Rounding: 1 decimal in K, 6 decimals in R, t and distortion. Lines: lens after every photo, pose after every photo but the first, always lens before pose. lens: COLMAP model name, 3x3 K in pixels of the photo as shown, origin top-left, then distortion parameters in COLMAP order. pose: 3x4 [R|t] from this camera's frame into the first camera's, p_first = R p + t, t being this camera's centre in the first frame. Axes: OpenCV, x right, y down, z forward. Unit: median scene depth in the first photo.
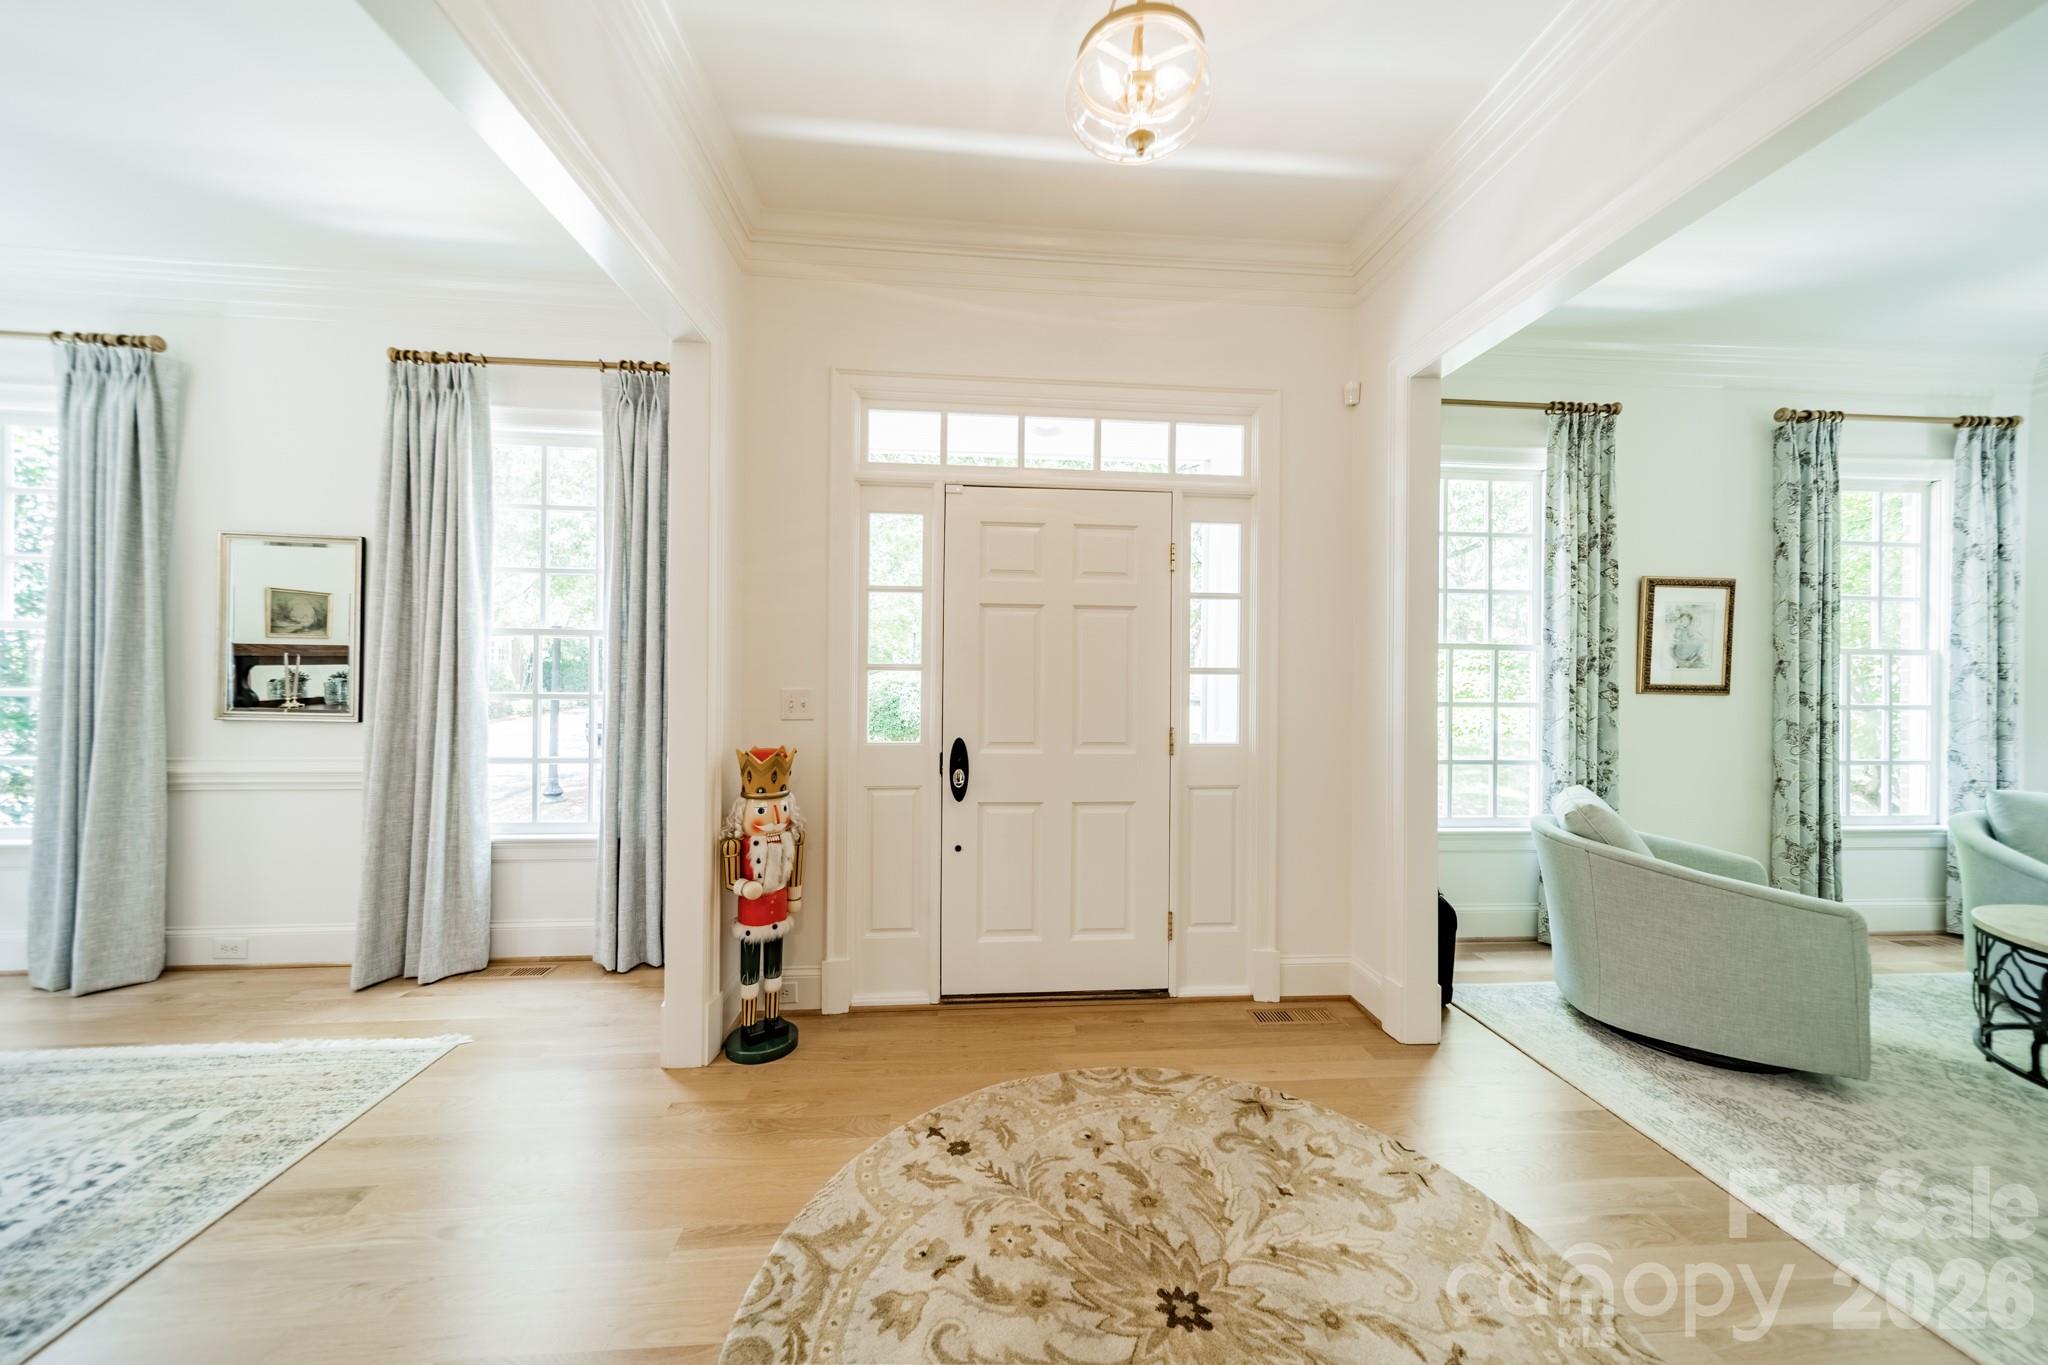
lens RADIAL K [[716.9, 0, 1029.8], [0, 716.9, 677.9], [0, 0, 1]] dist [0.007146, 0.000166]
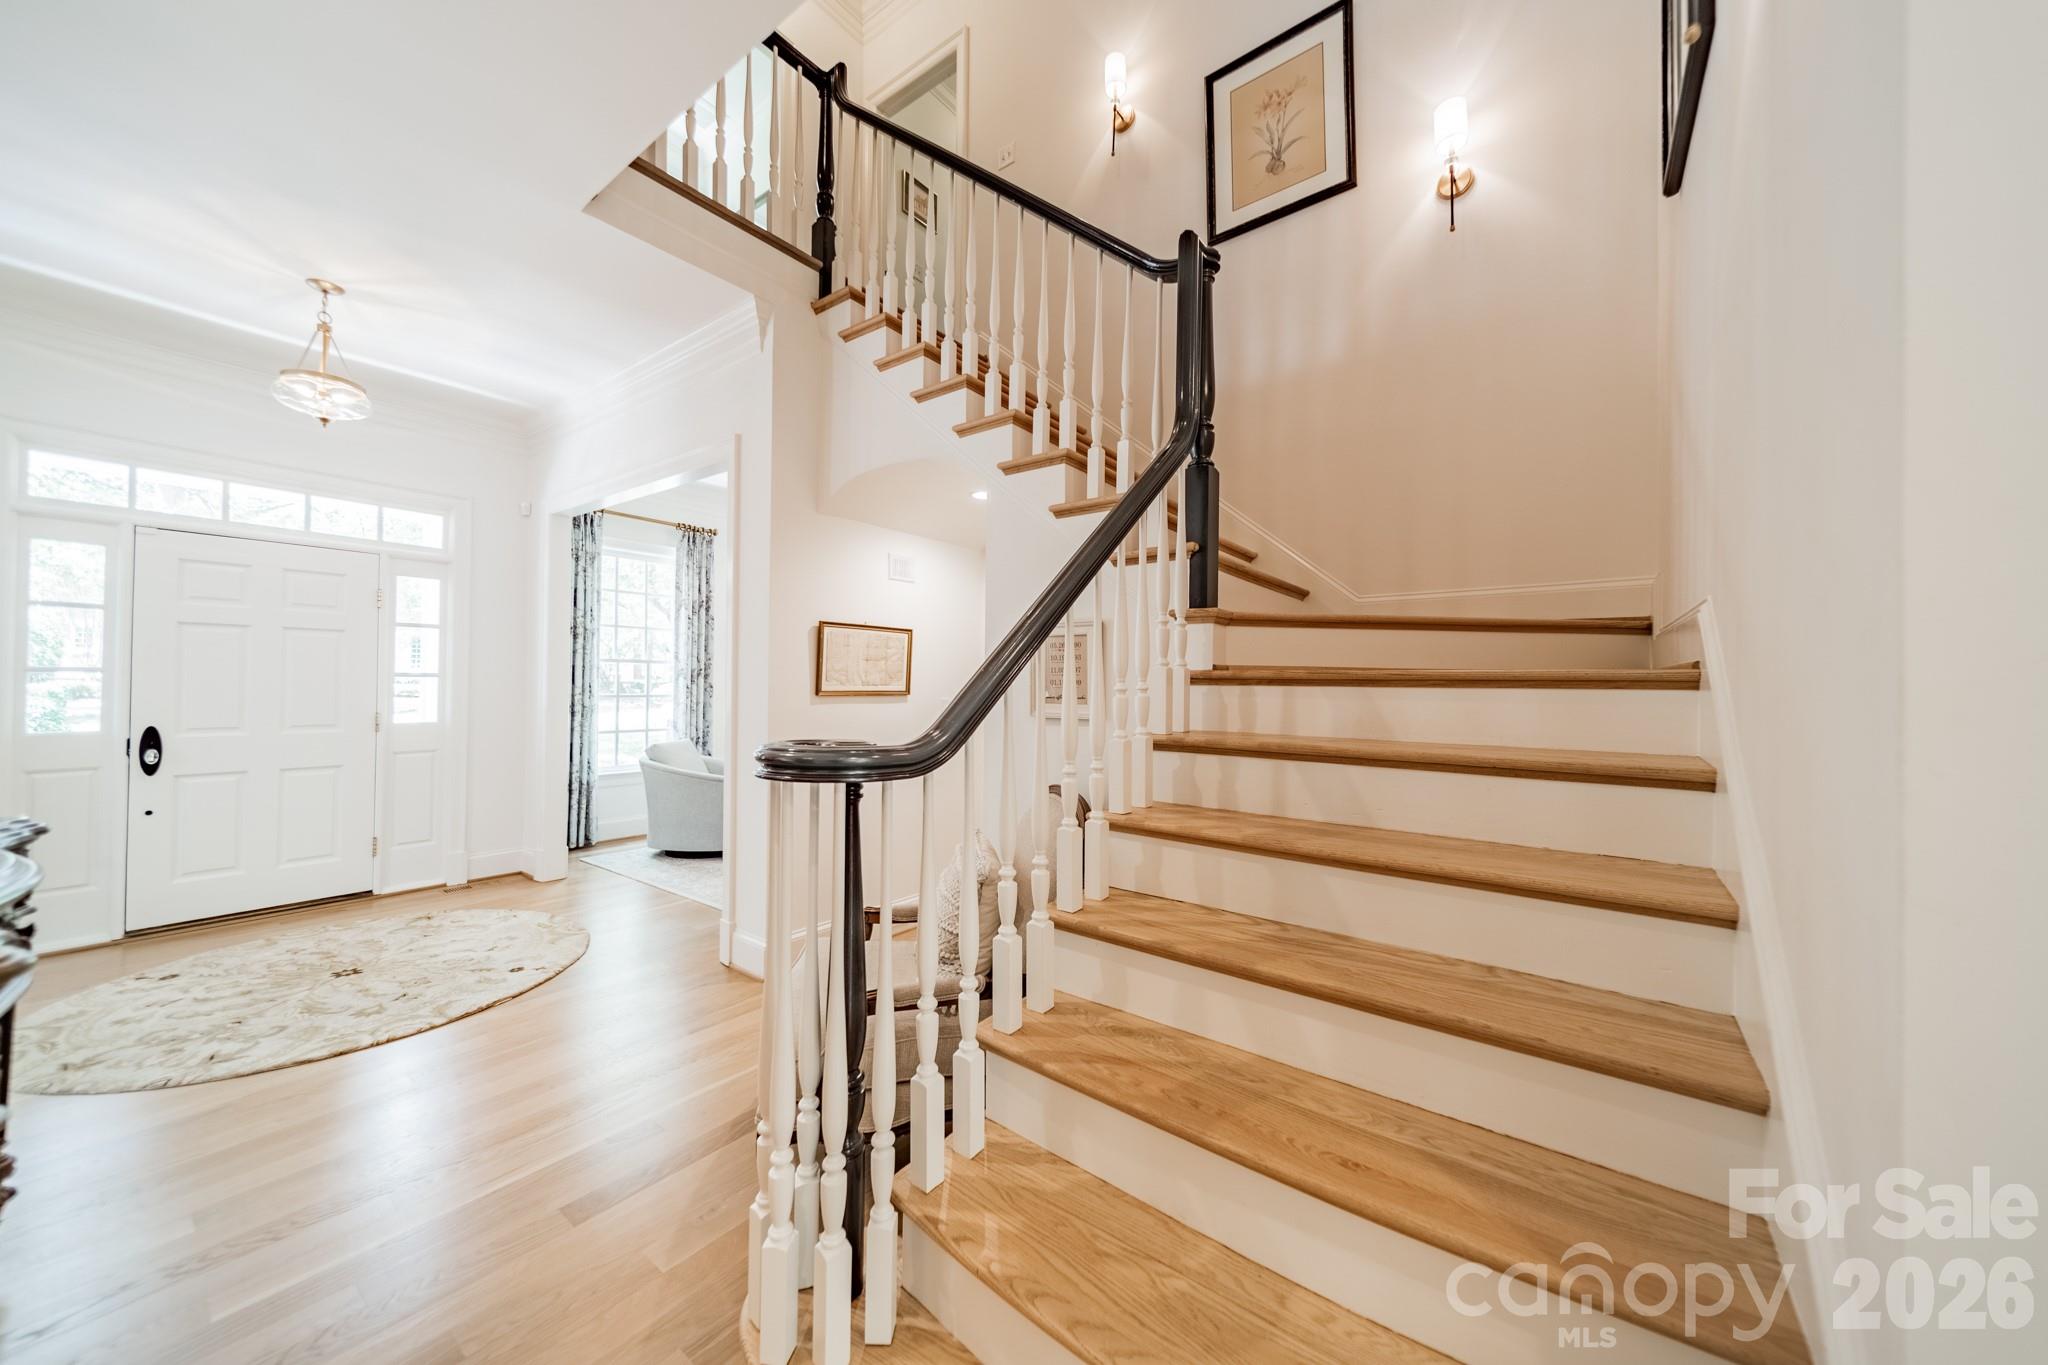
lens RADIAL K [[716.9, 0, 1026.3], [0, 716.9, 677.4], [0, 0, 1]] dist [0.007146, 0.000166]
pose [[0.661178, 0.005352, 0.750210, -0.035809], [-0.004775, 0.999984, -0.002926, -0.006769], [-0.750214, -0.001648, 0.661193, -1.019877]]
